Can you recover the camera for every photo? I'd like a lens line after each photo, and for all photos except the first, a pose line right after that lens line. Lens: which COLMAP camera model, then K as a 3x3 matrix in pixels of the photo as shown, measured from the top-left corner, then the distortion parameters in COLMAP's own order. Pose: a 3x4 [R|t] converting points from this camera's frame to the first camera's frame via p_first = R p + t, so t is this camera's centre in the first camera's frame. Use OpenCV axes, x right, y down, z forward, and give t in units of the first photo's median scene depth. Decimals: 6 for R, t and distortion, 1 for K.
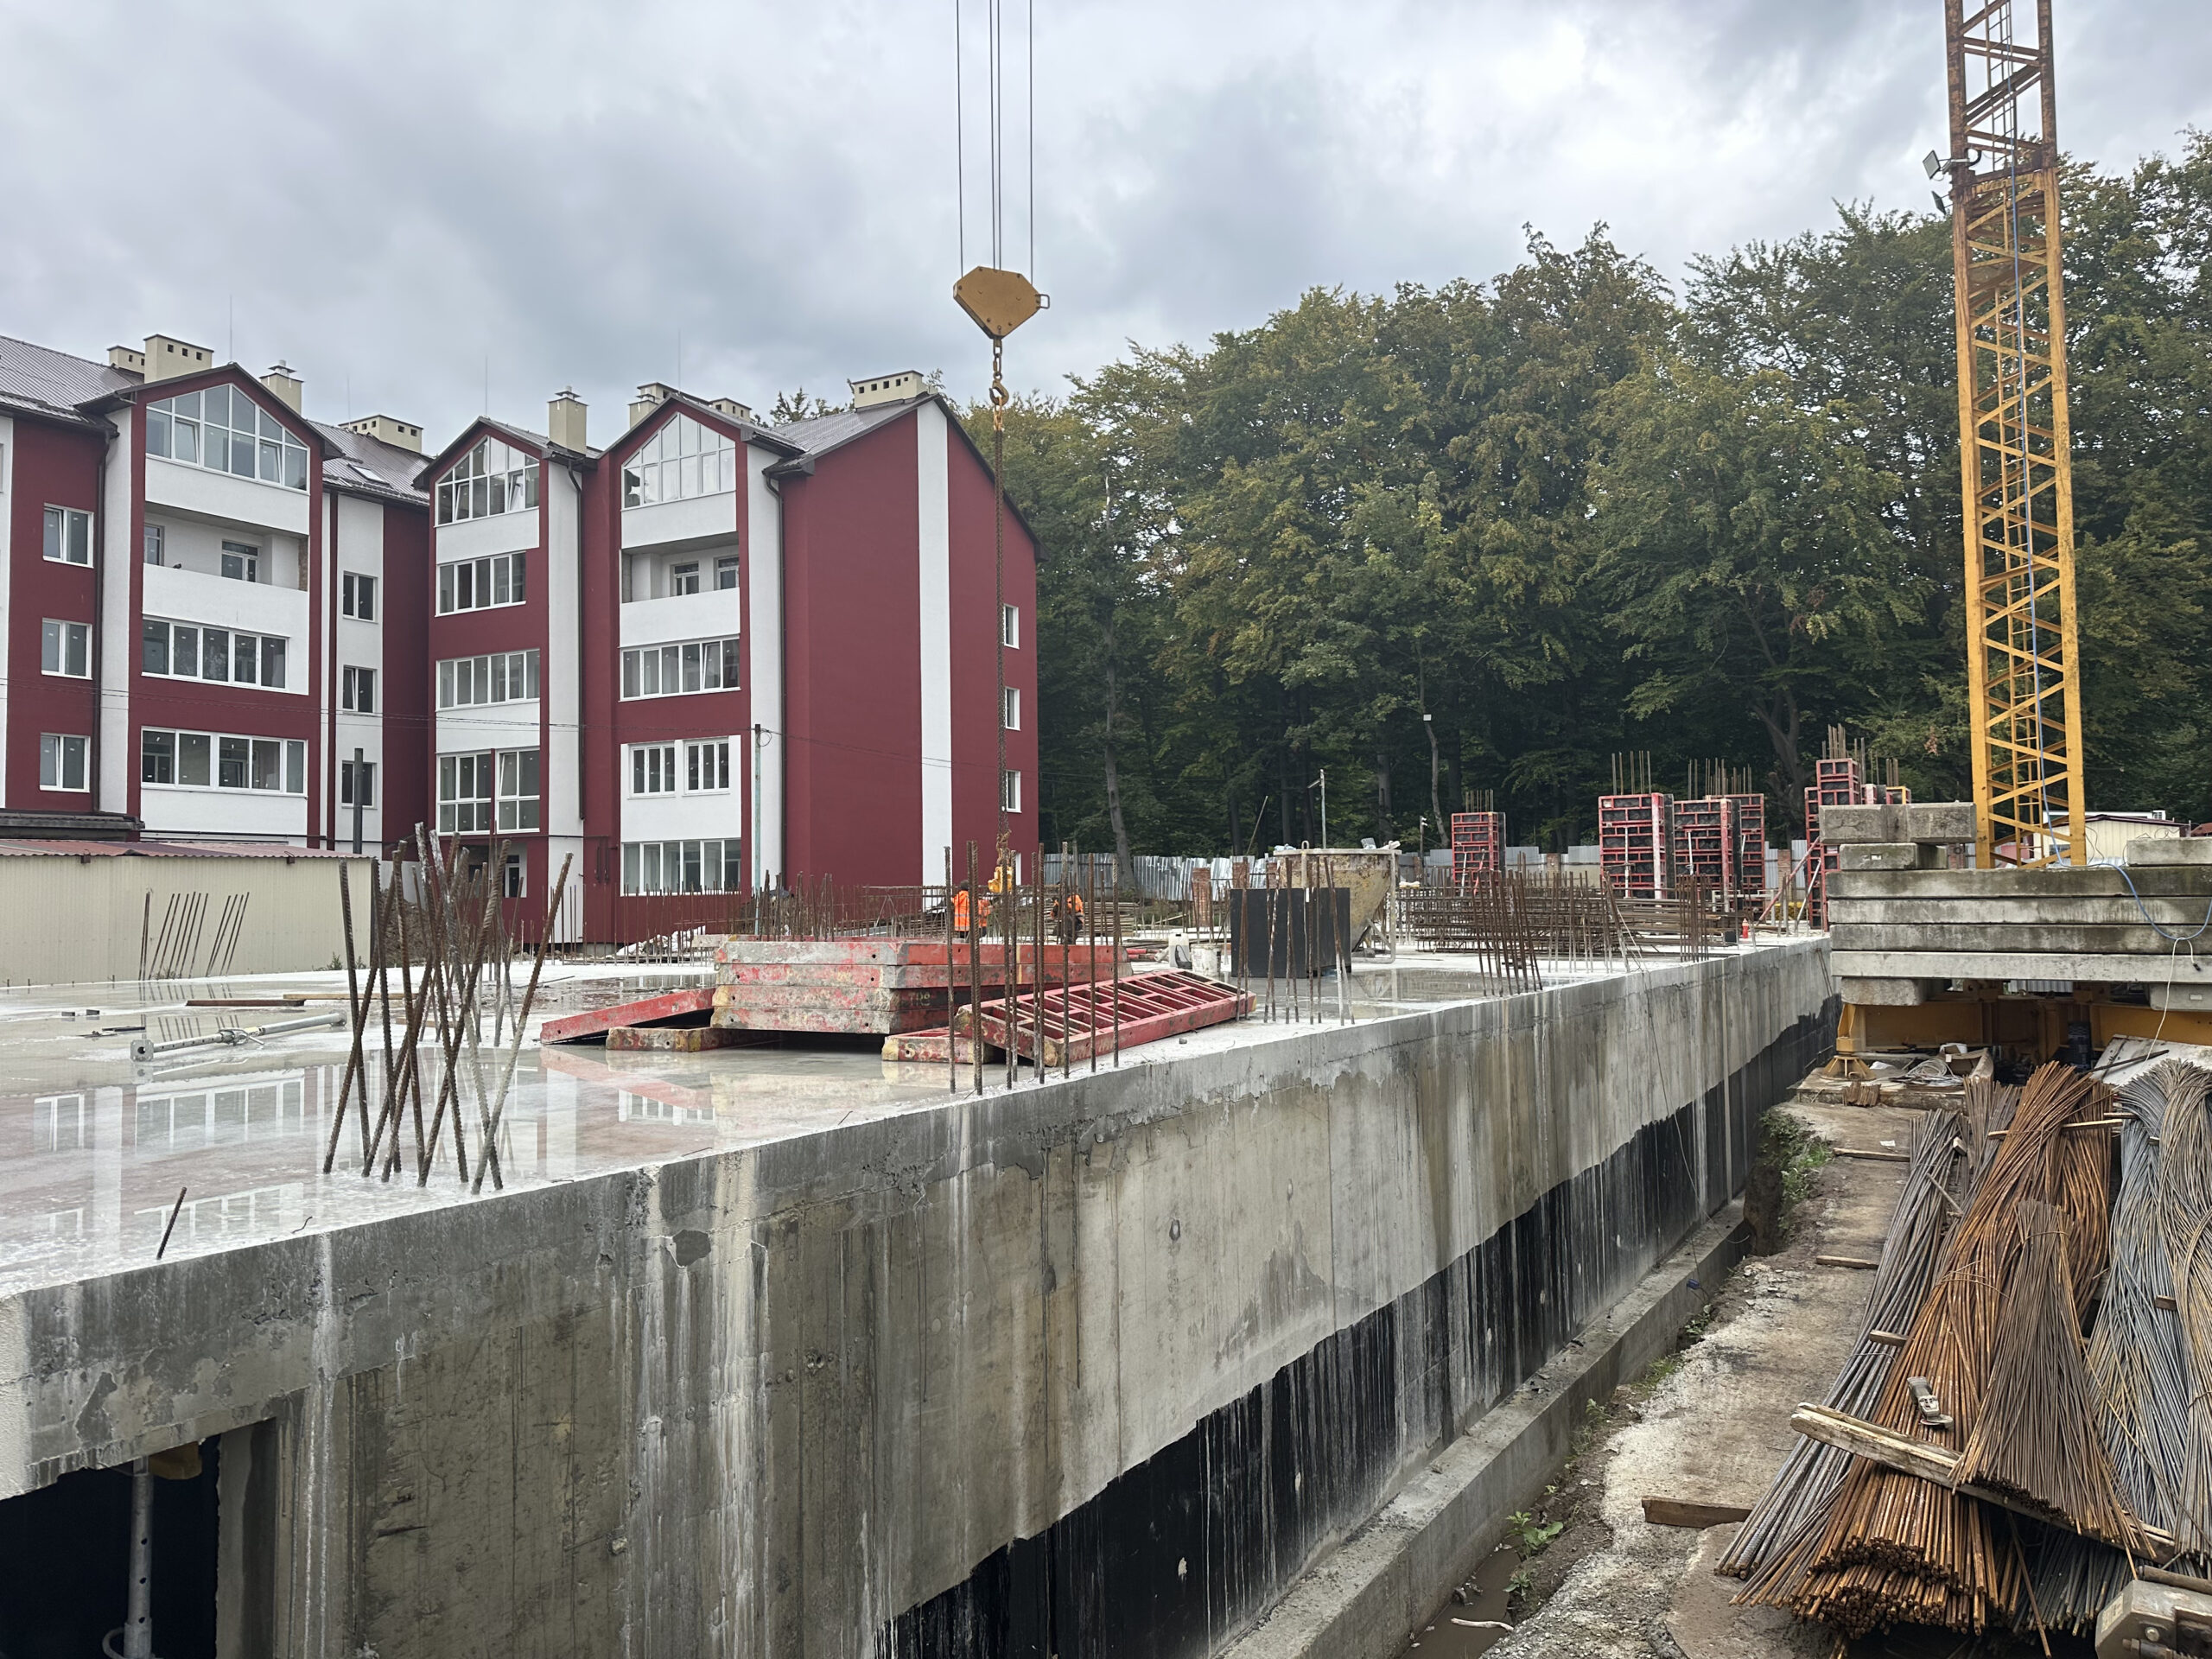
lens RADIAL K [[1543.4, 0, 1100.2], [0, 1543.4, 829.1], [0, 0, 1]] dist [0.062328, -0.074535]
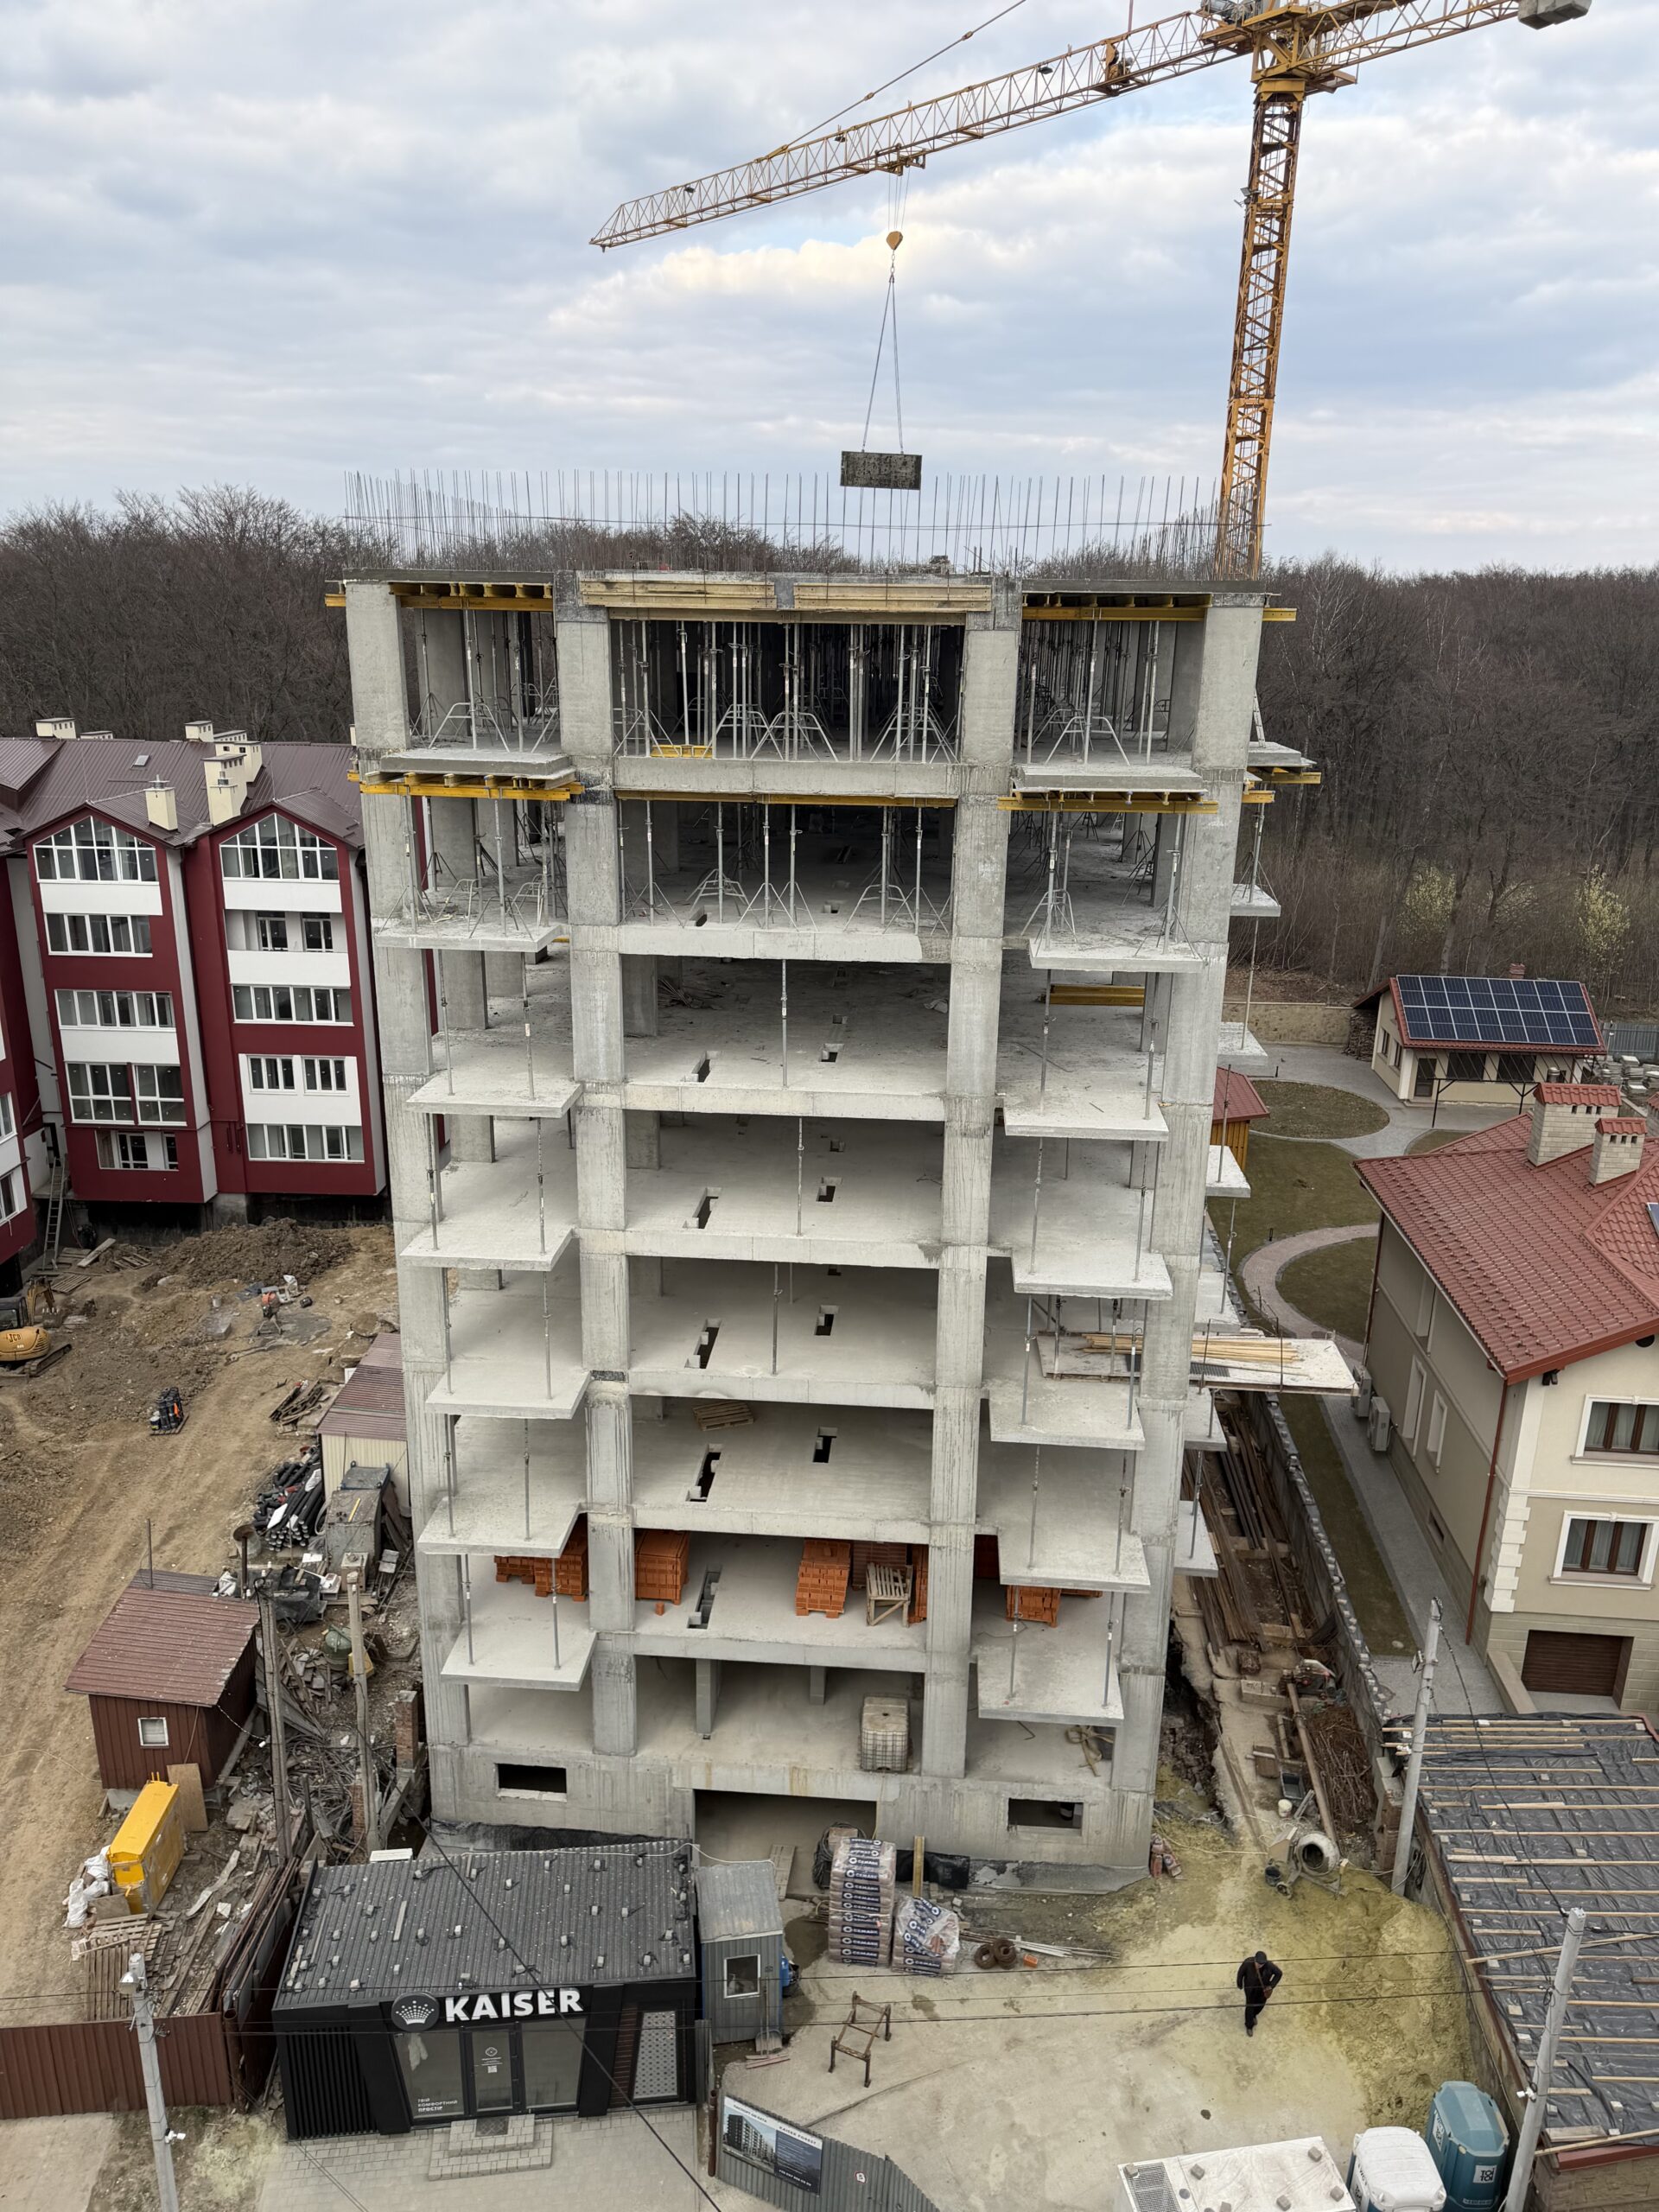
lens RADIAL K [[1574.9, 0, 823.3], [0, 1574.9, 1090.6], [0, 0, 1]] dist [0.039393, -0.036595]
pose [[0.884338, -0.112672, 0.453047, -0.488112], [-0.046950, 0.944054, 0.326431, -0.498916], [-0.464481, -0.309946, 0.829573, -0.387306]]
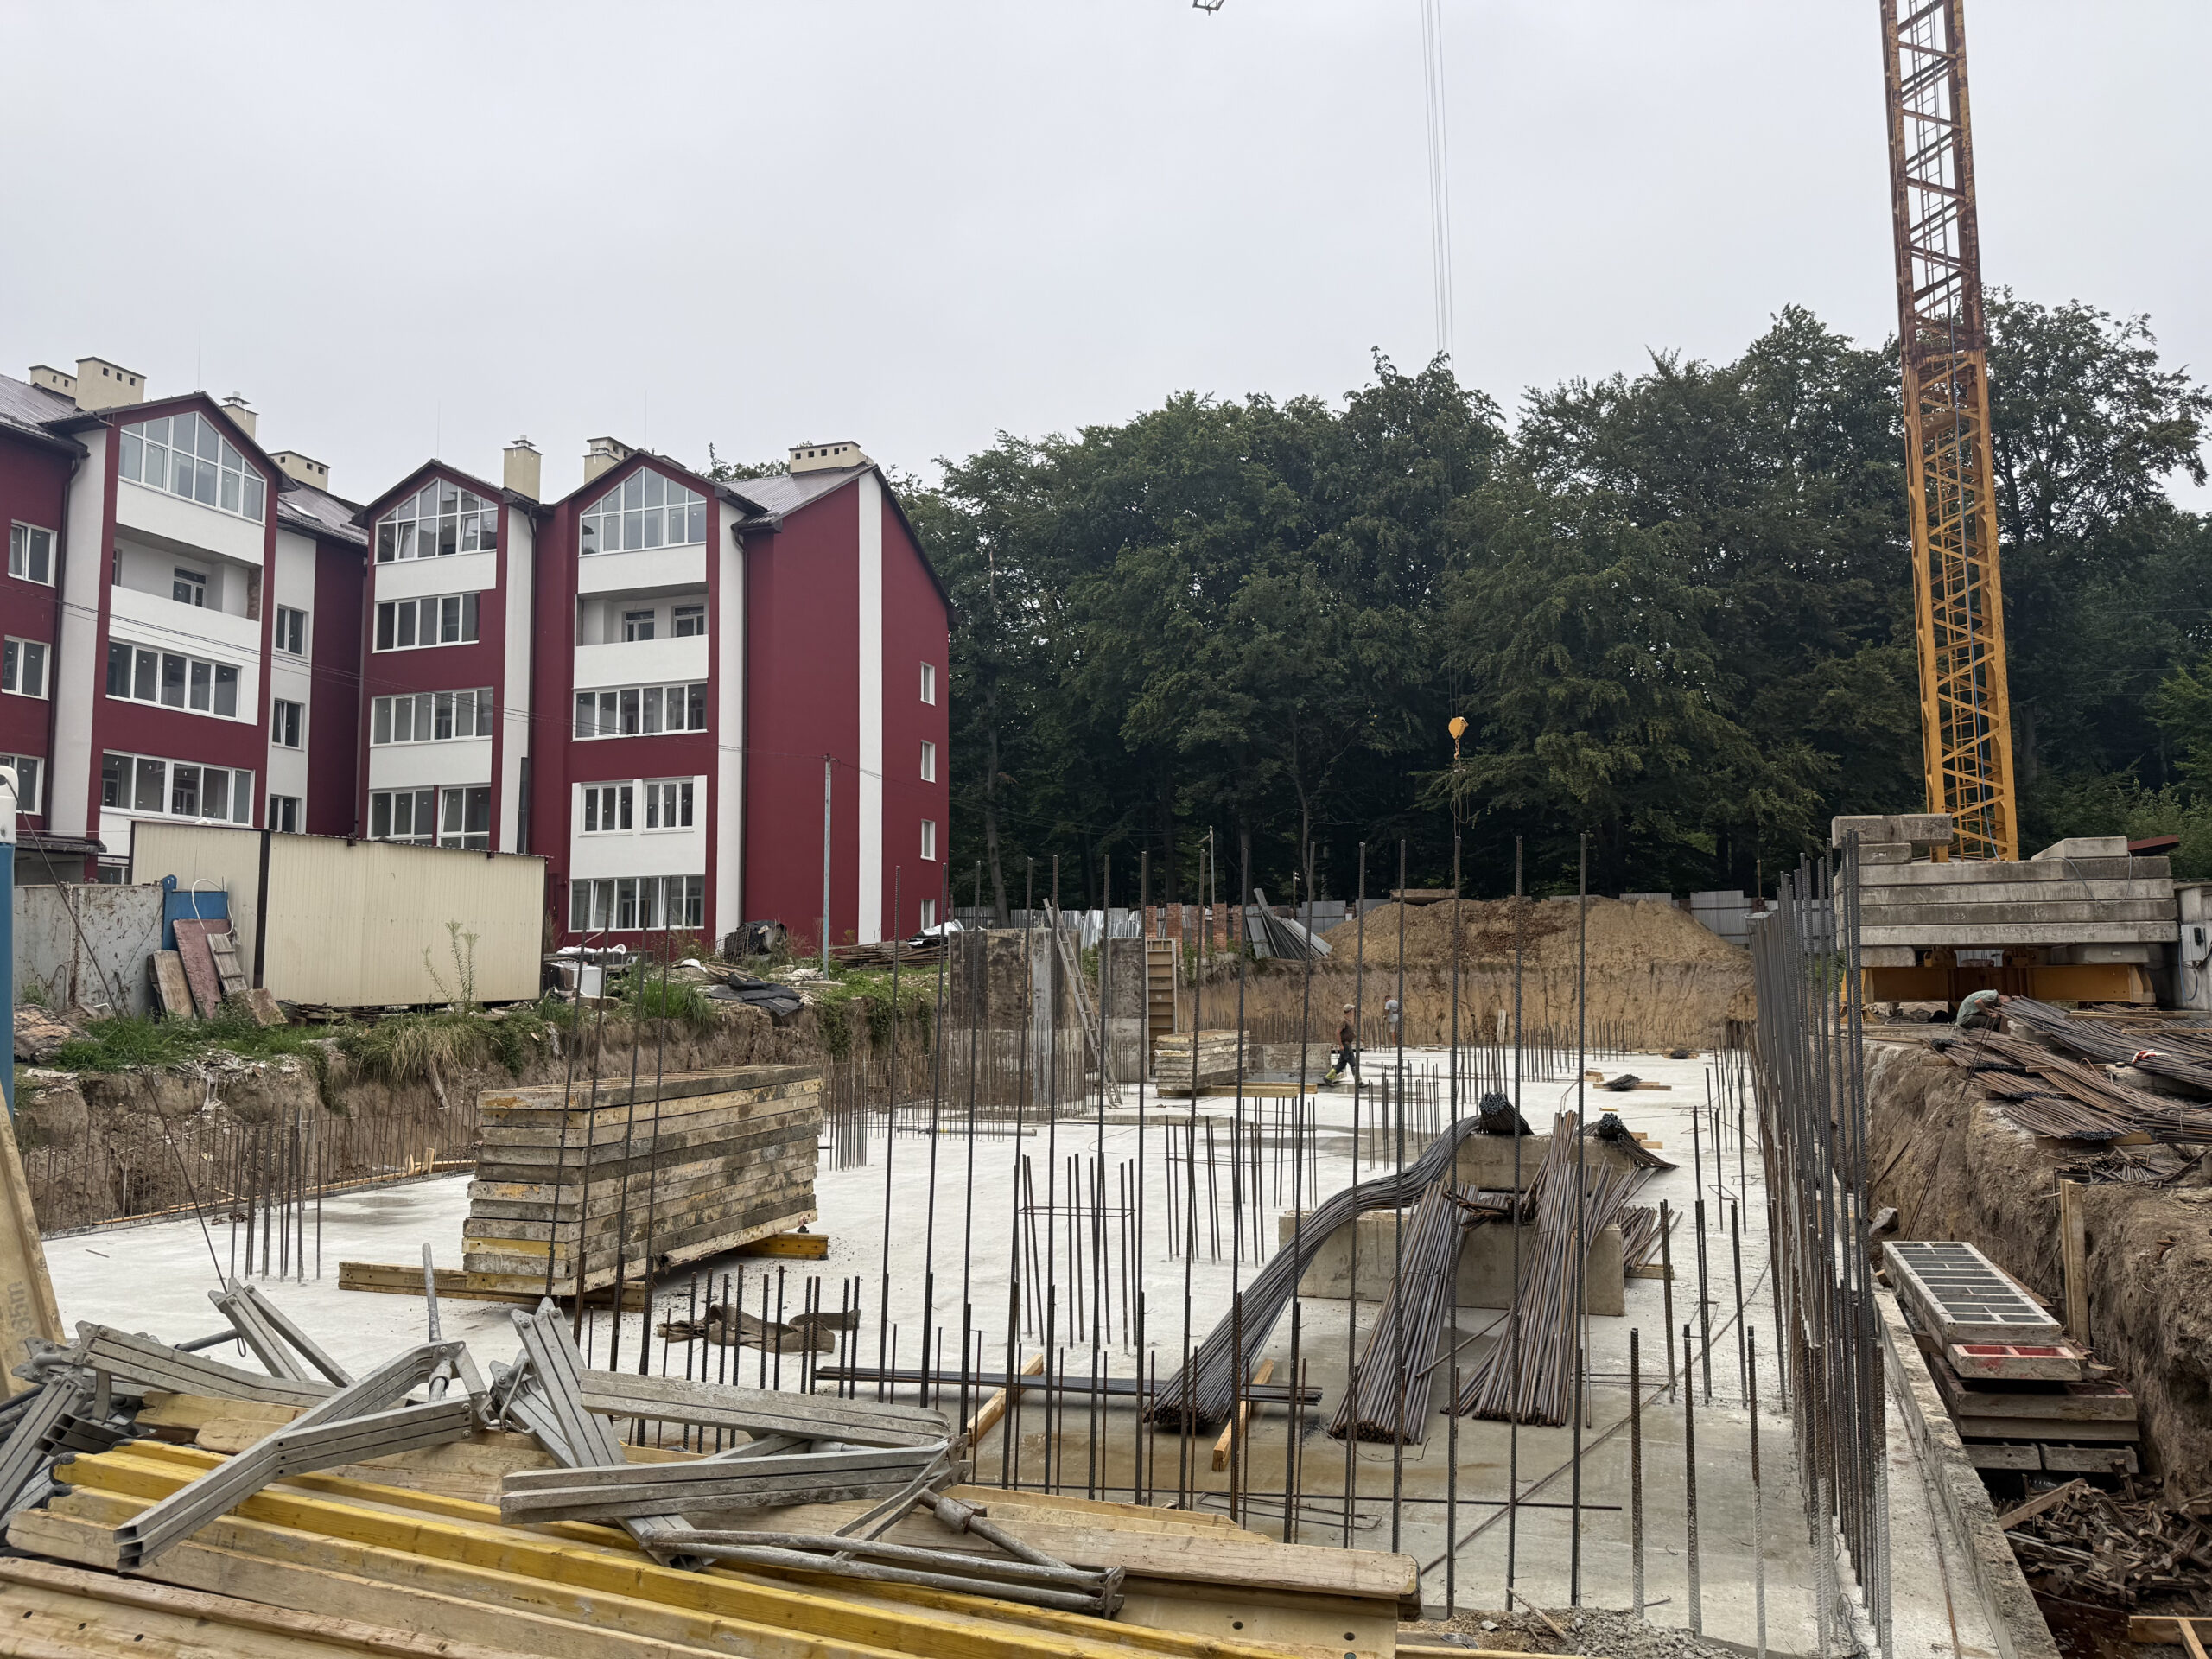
lens RADIAL K [[1559.1, 0, 1099.7], [0, 1559.1, 824.0], [0, 0, 1]] dist [0.056101, -0.062464]
pose [[0.984165, 0.020200, 0.176097, -0.149555], [-0.009757, 0.998153, -0.059968, 0.030591], [-0.176983, 0.057300, 0.982544, -0.072239]]
